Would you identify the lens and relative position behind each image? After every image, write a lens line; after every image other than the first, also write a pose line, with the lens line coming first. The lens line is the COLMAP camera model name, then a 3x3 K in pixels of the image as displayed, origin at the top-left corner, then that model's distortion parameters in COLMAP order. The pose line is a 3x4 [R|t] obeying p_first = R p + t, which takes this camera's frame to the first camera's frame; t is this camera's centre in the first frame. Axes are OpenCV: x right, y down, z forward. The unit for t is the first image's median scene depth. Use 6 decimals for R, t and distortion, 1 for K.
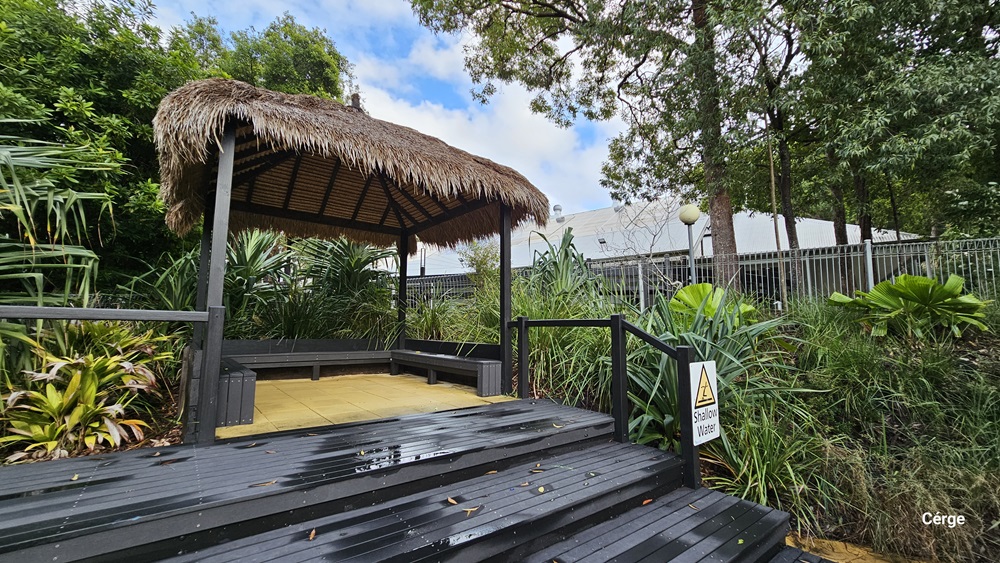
lens RADIAL K [[408.0, 0, 496.1], [0, 408.0, 279.3], [0, 0, 1]] dist [-0.002060, 0.000166]
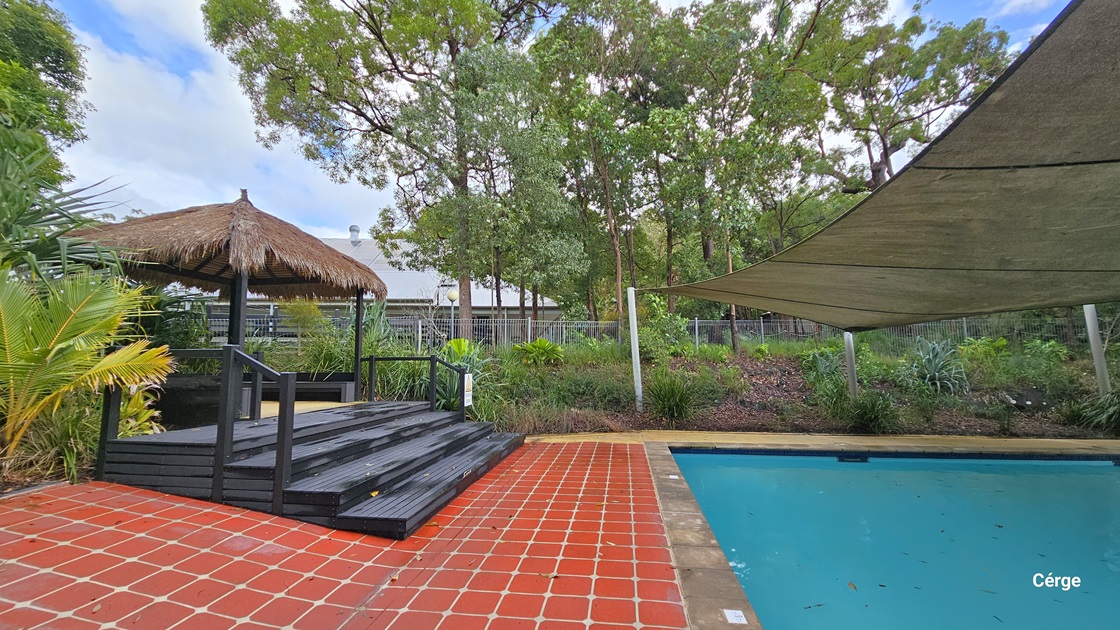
lens RADIAL K [[457.8, 0, 559.0], [0, 457.8, 312.7], [0, 0, 1]] dist [0.008686, -0.005681]
pose [[0.707825, 0.066952, 0.703207, -0.316344], [-0.071755, 0.997164, -0.022713, -0.041033], [-0.702734, -0.034382, 0.710622, -0.390995]]
